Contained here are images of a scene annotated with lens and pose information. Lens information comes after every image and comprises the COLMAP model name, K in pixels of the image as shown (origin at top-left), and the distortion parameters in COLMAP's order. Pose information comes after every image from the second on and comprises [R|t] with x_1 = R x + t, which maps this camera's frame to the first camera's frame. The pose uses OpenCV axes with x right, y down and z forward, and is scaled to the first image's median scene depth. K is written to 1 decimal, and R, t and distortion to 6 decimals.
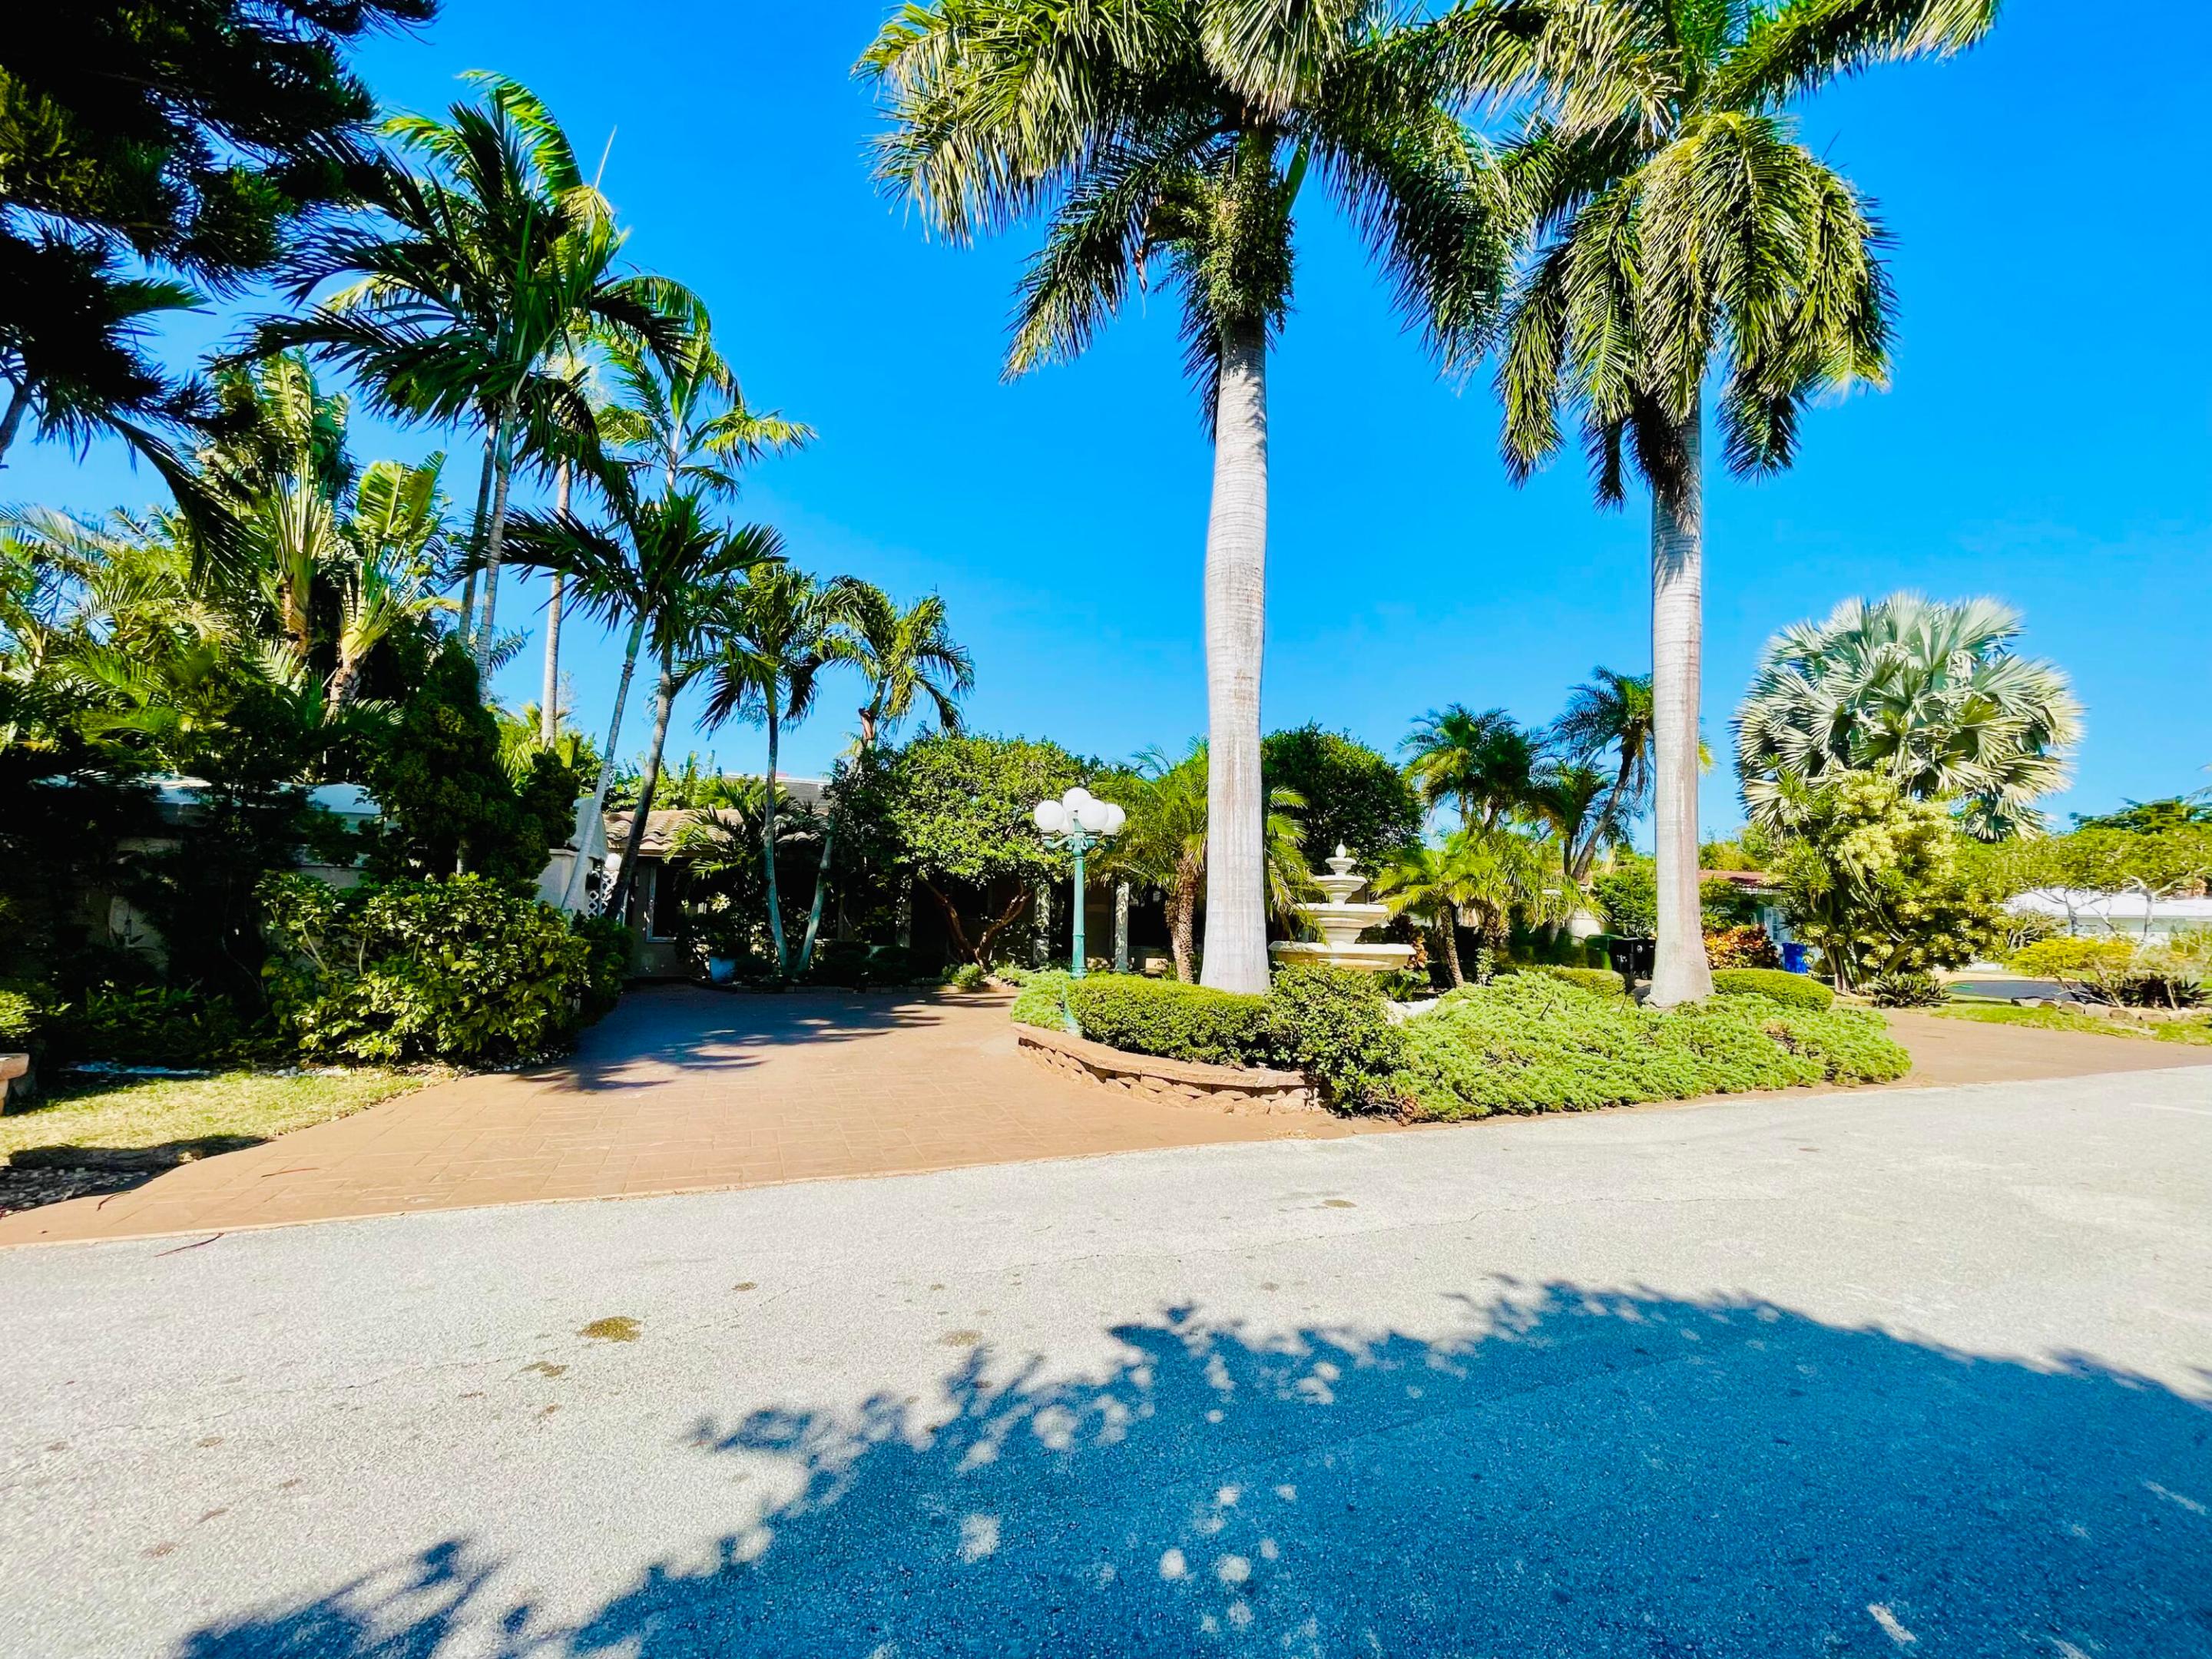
lens RADIAL K [[896.5, 0, 1107.1], [0, 896.5, 829.0], [0, 0, 1]] dist [-0.002034, 0.000072]
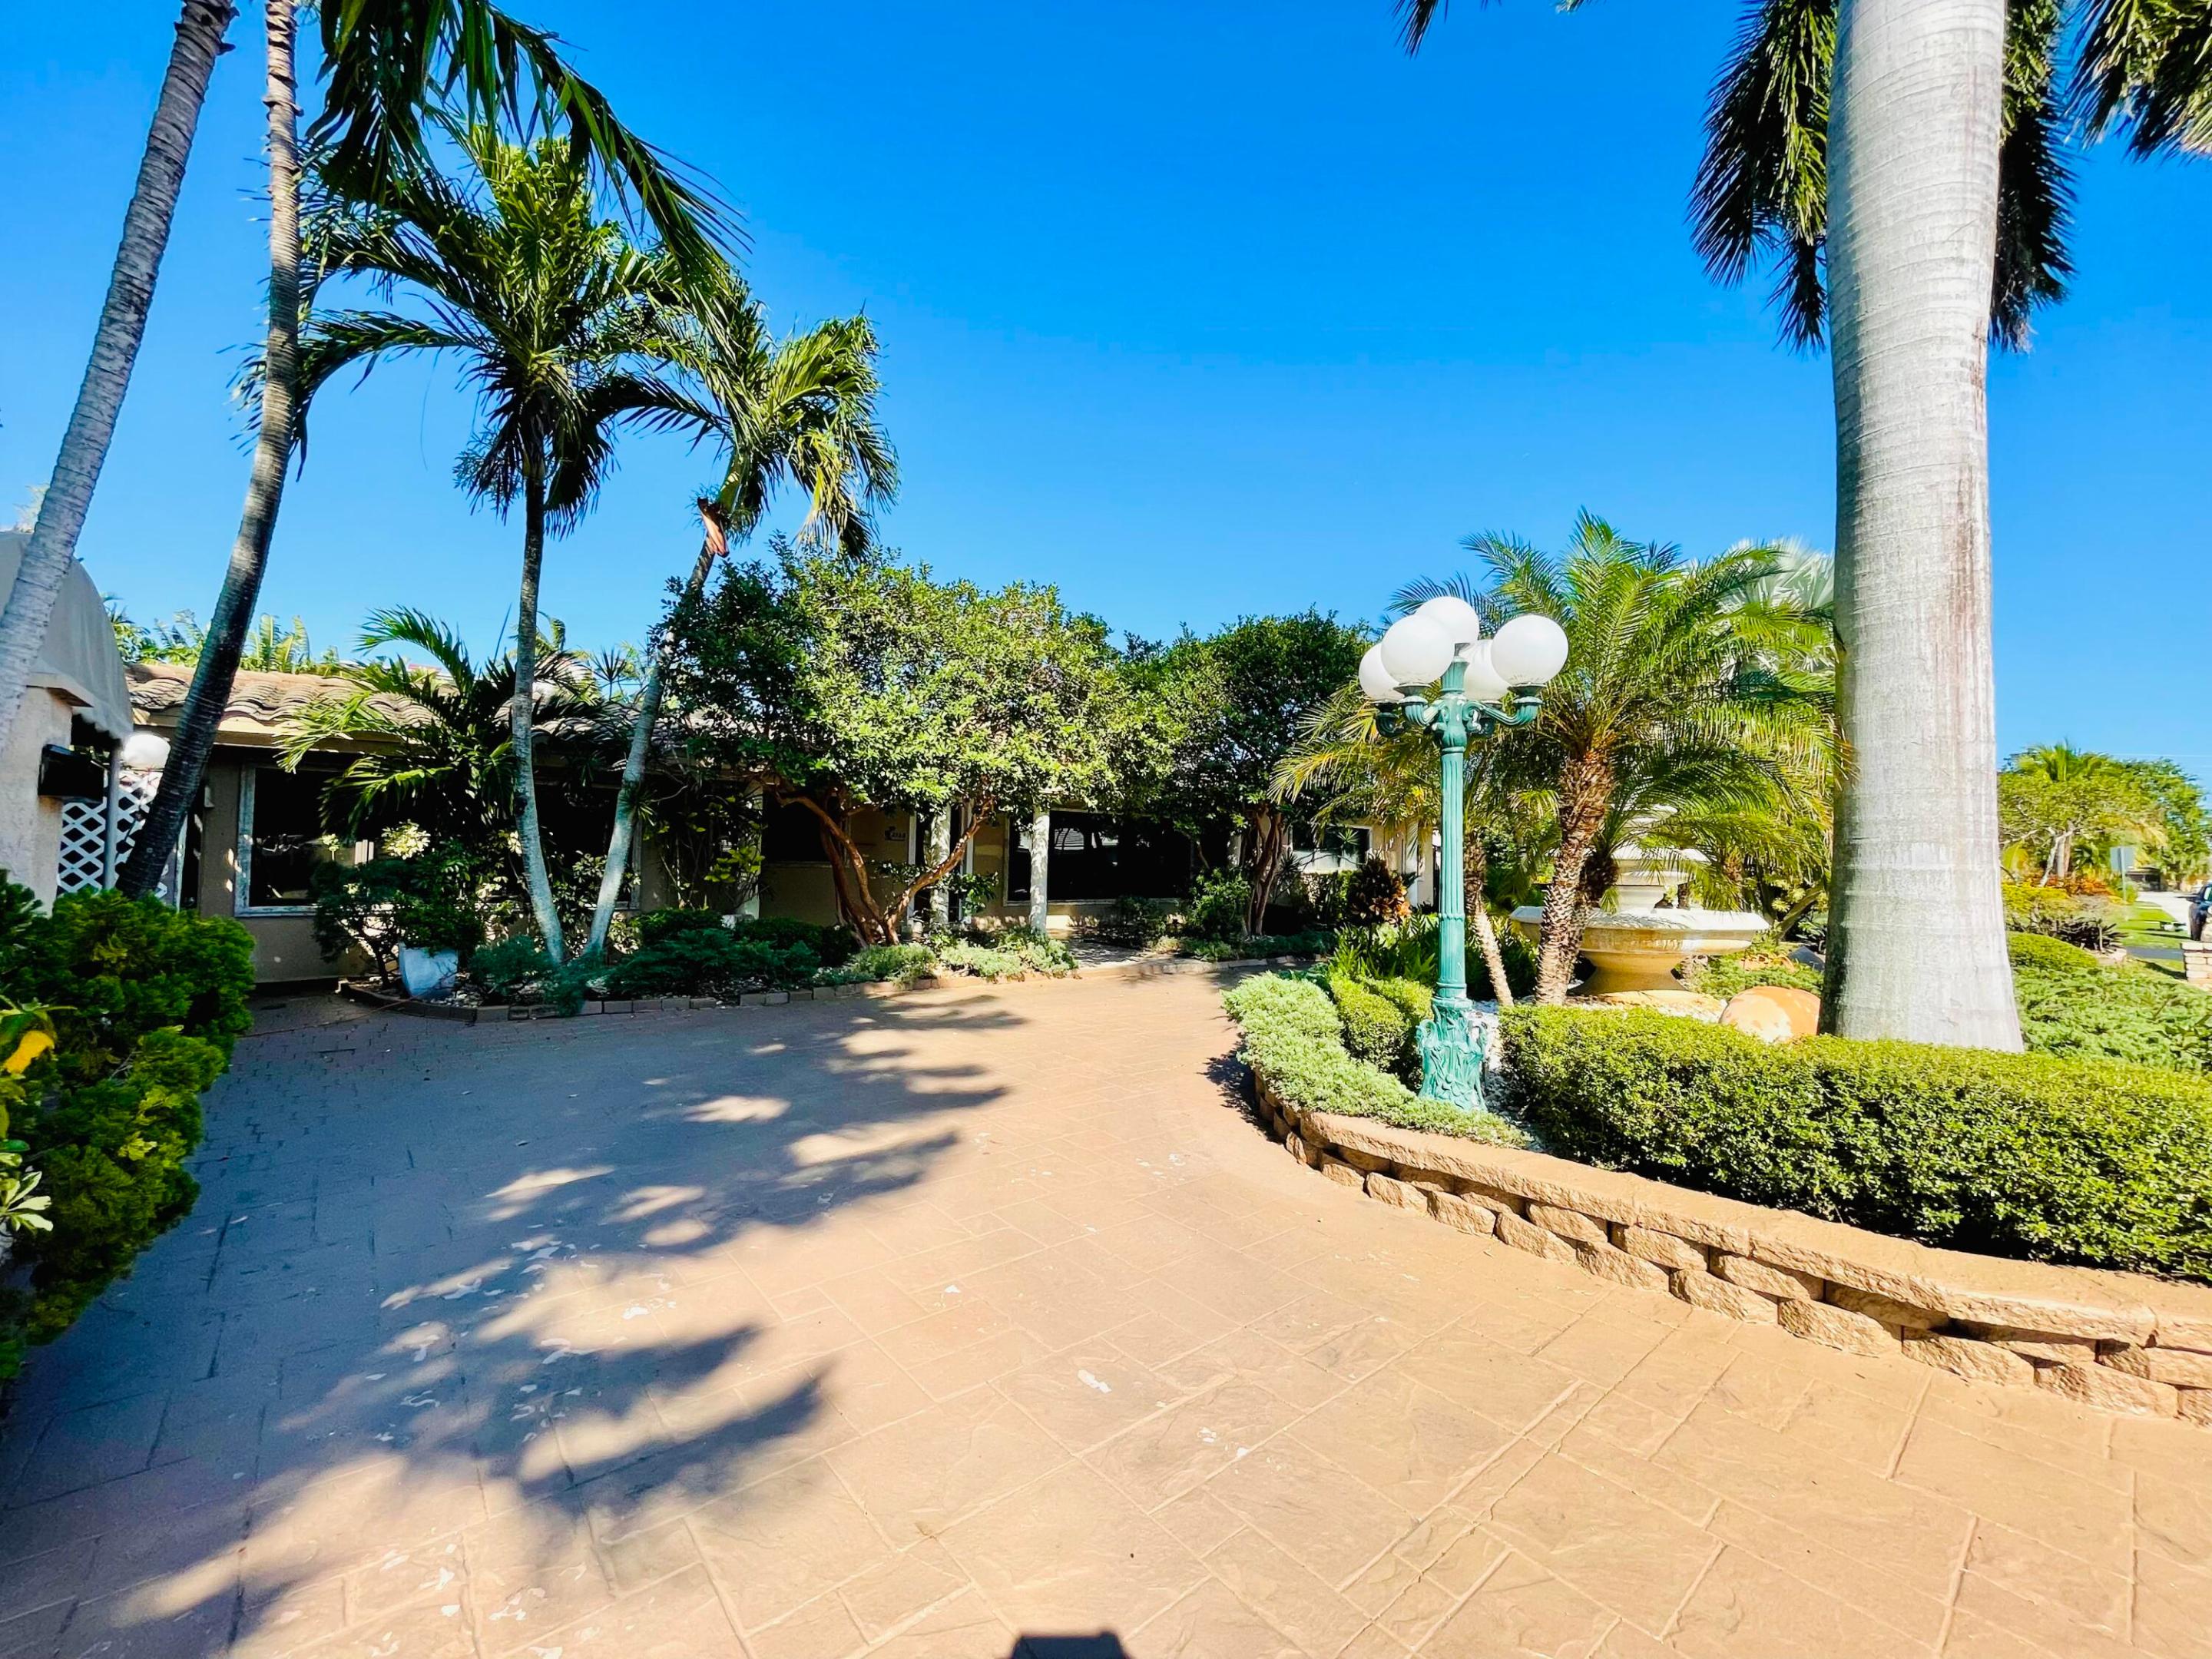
lens RADIAL K [[896.5, 0, 1108.5], [0, 896.5, 823.2], [0, 0, 1]] dist [-0.002034, 0.000072]
pose [[0.952069, 0.010228, 0.305713, -0.316803], [-0.027529, 0.998250, 0.052336, 0.051114], [-0.304642, -0.058244, 0.950684, 0.586473]]
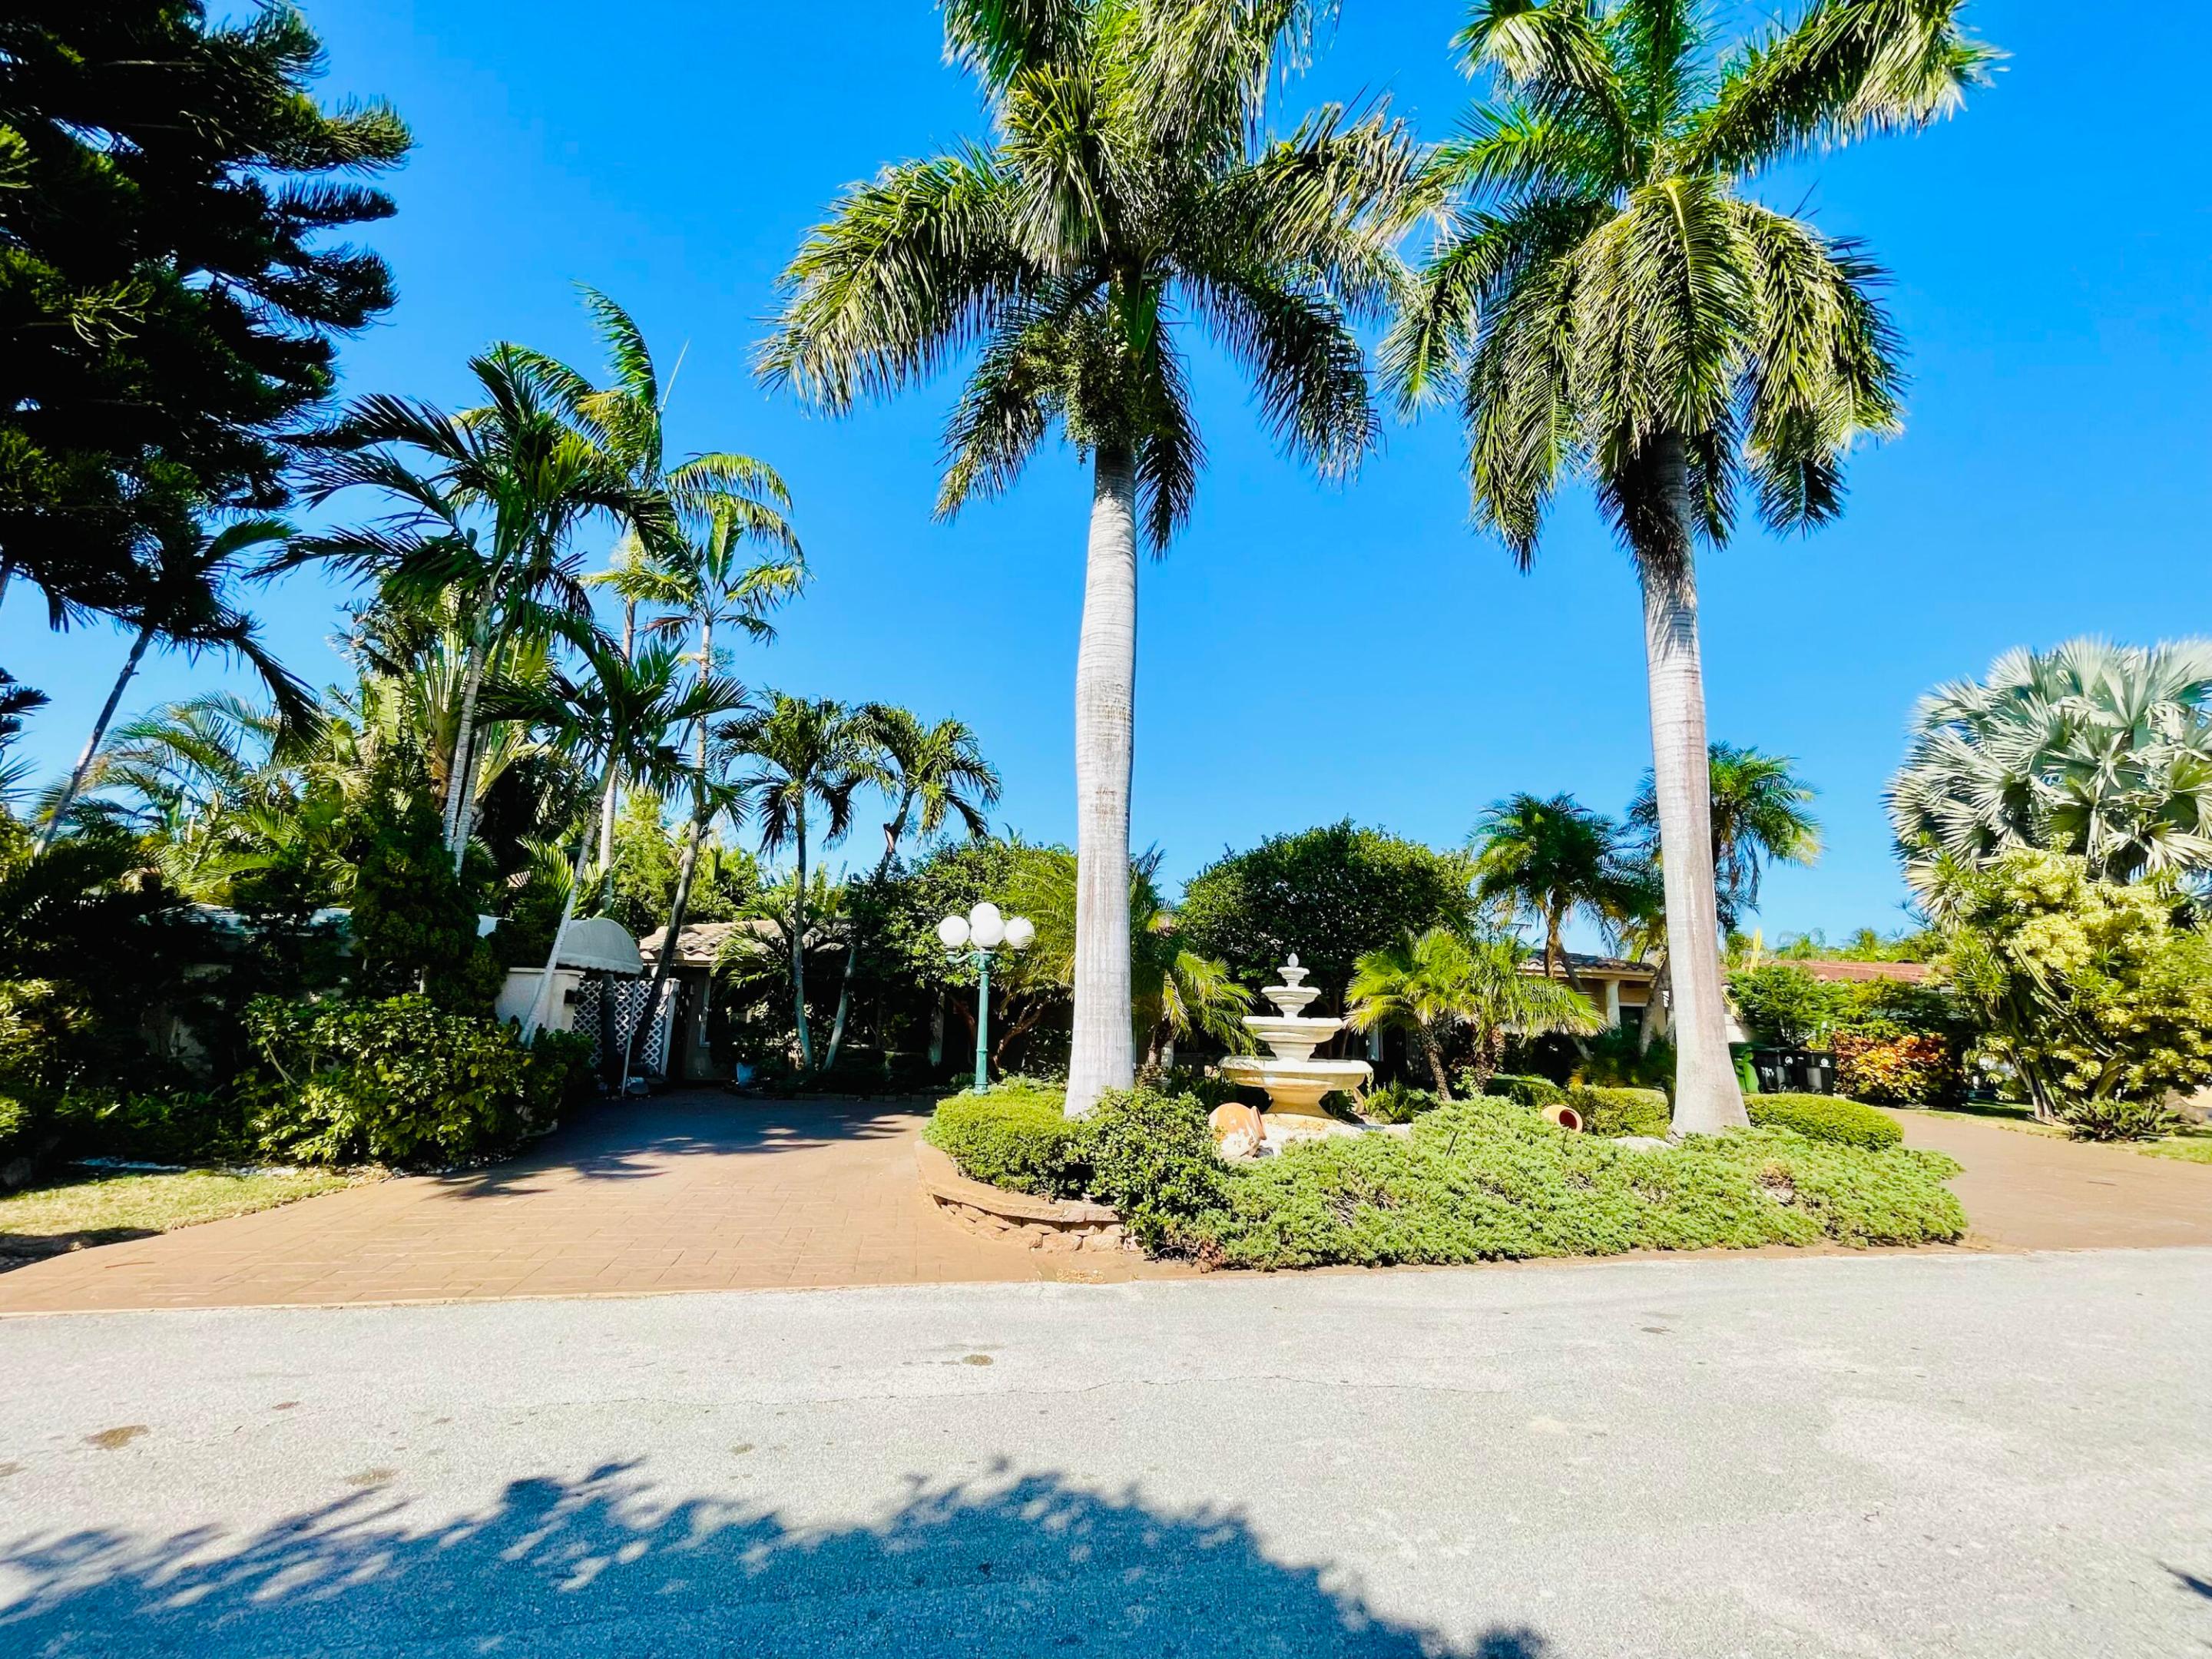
lens RADIAL K [[896.5, 0, 1091.0], [0, 896.5, 831.5], [0, 0, 1]] dist [-0.002034, 0.000072]
pose [[0.981978, -0.035819, -0.185570, 0.250992], [0.016438, 0.994342, -0.104946, -0.016105], [0.188279, 0.100004, 0.977011, 0.017982]]
